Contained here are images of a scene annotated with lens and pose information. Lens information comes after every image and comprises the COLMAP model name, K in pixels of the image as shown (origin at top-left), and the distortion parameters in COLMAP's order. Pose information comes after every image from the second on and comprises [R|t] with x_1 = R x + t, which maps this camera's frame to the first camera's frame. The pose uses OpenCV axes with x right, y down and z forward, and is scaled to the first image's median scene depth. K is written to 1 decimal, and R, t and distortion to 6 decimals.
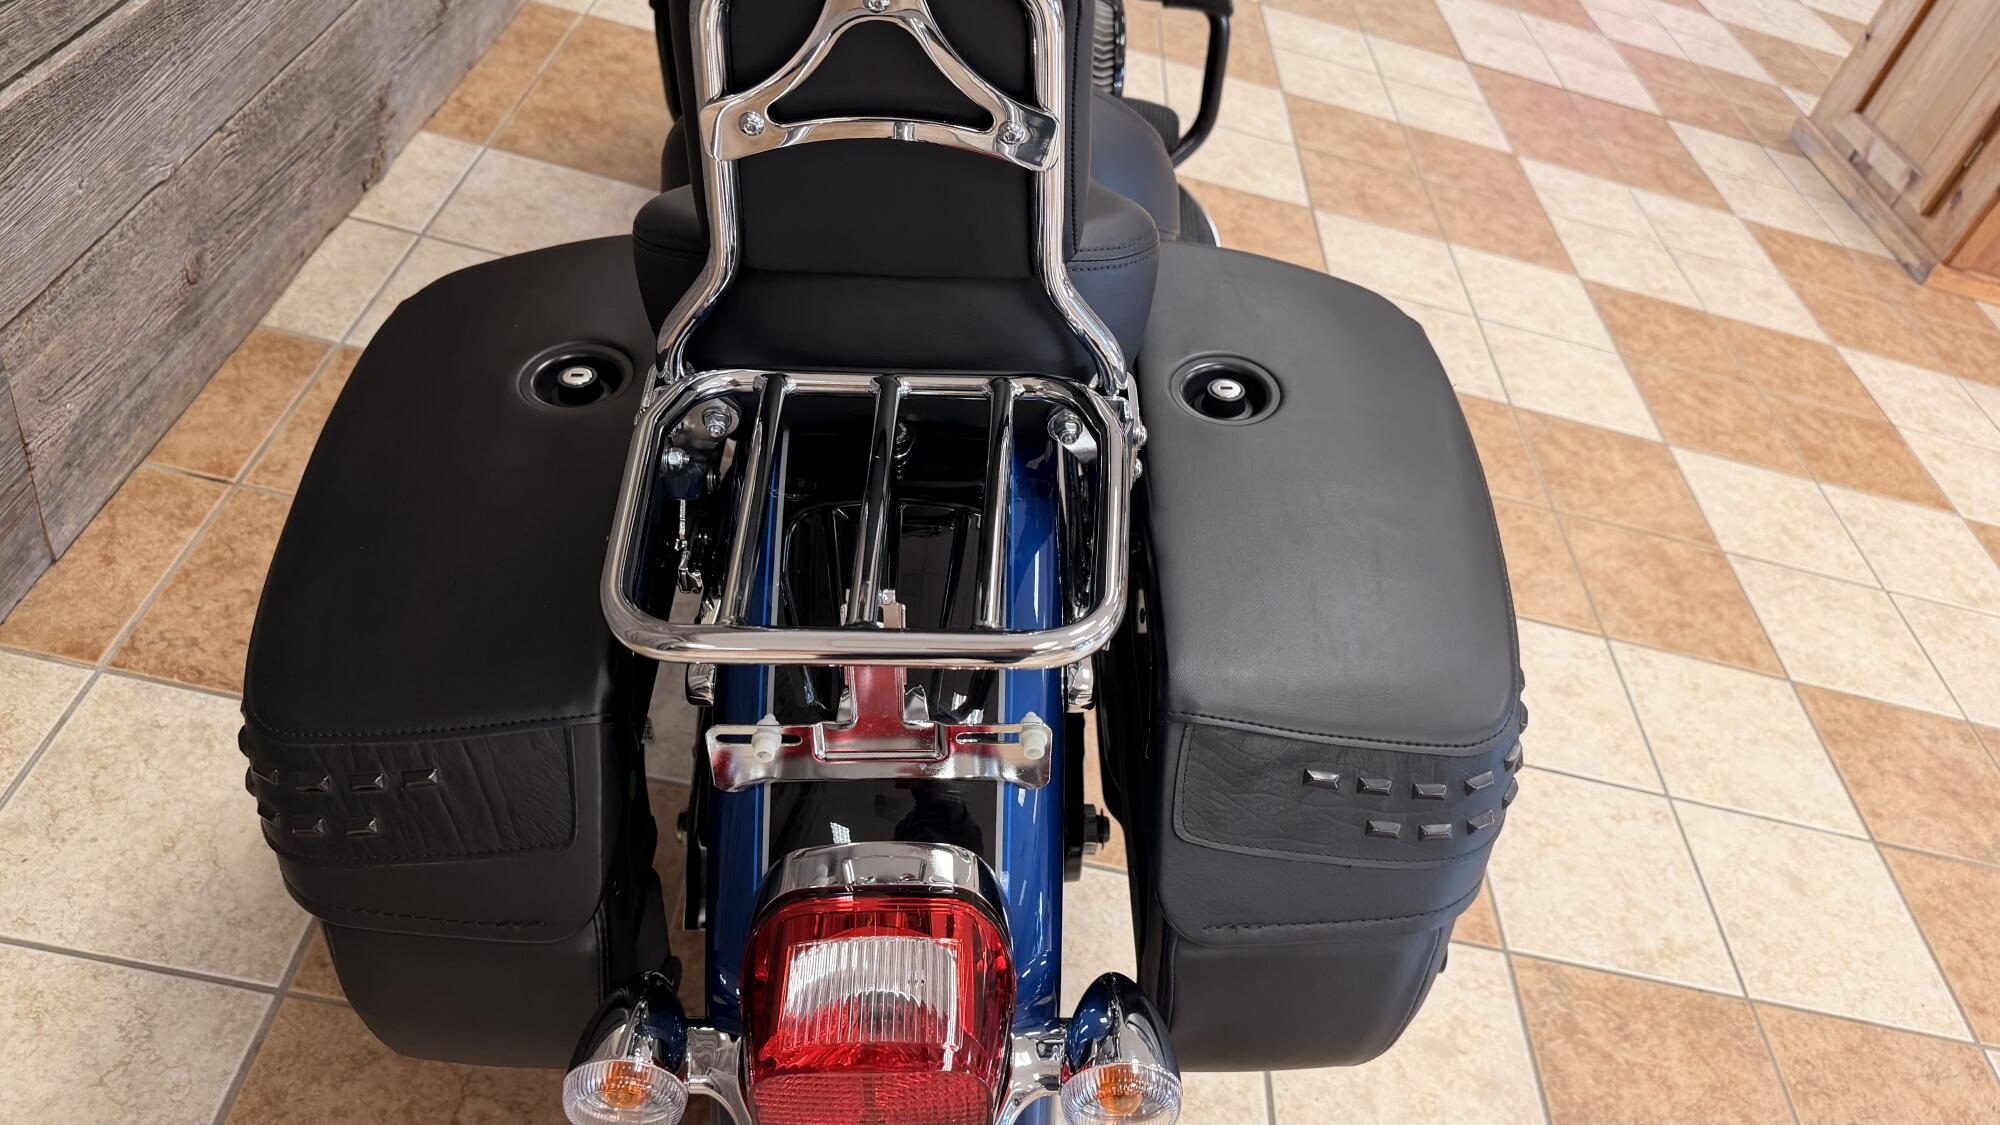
lens RADIAL K [[1486.8, 0, 1000.0], [0, 1486.8, 562.5], [0, 0, 1]] dist [-0.009343, -0.005328]
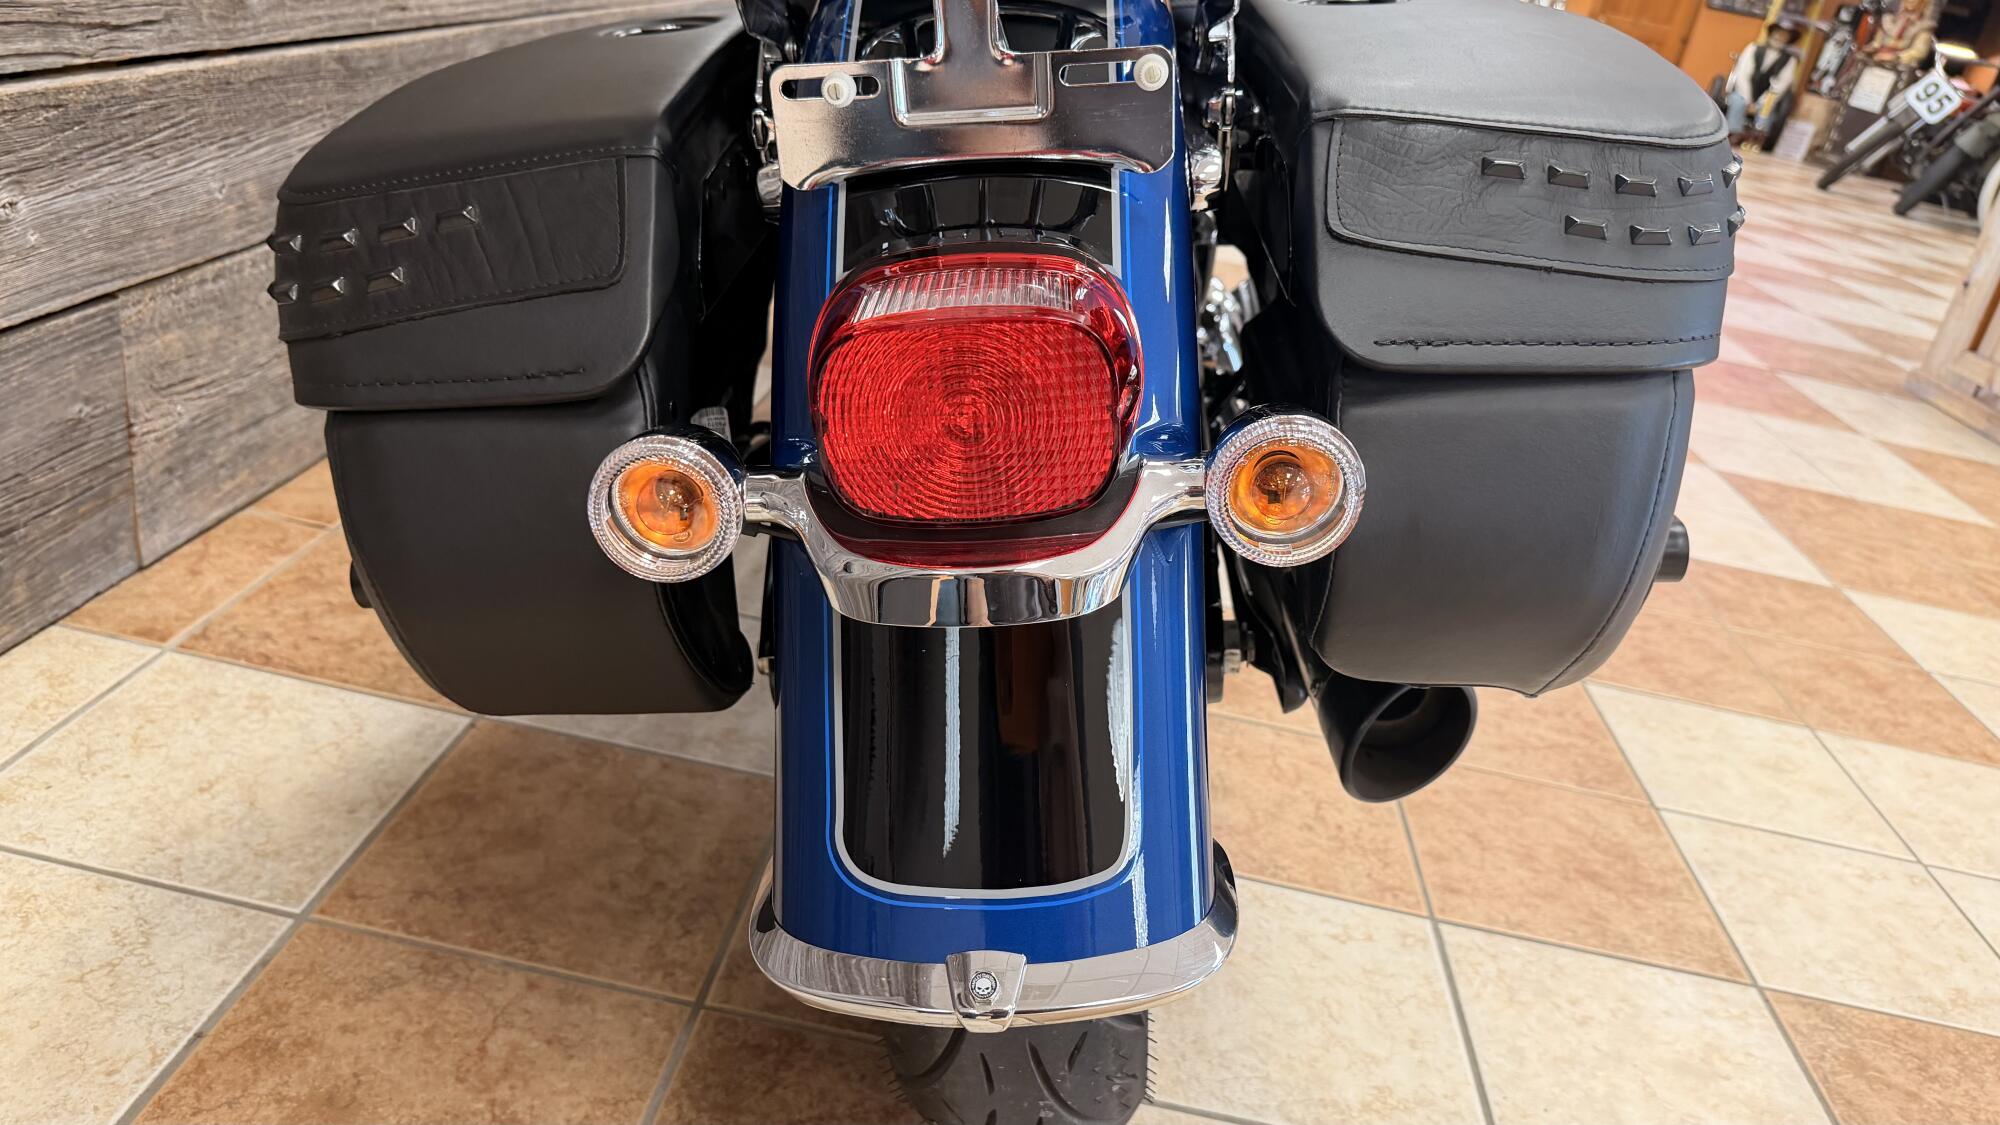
lens RADIAL K [[1486.8, 0, 1000.0], [0, 1486.8, 562.5], [0, 0, 1]] dist [-0.009343, -0.005328]
pose [[0.996233, -0.045591, -0.073769, -0.005664], [0.019837, 0.947903, -0.317940, 0.338152], [0.084421, 0.315279, 0.945237, 0.136294]]
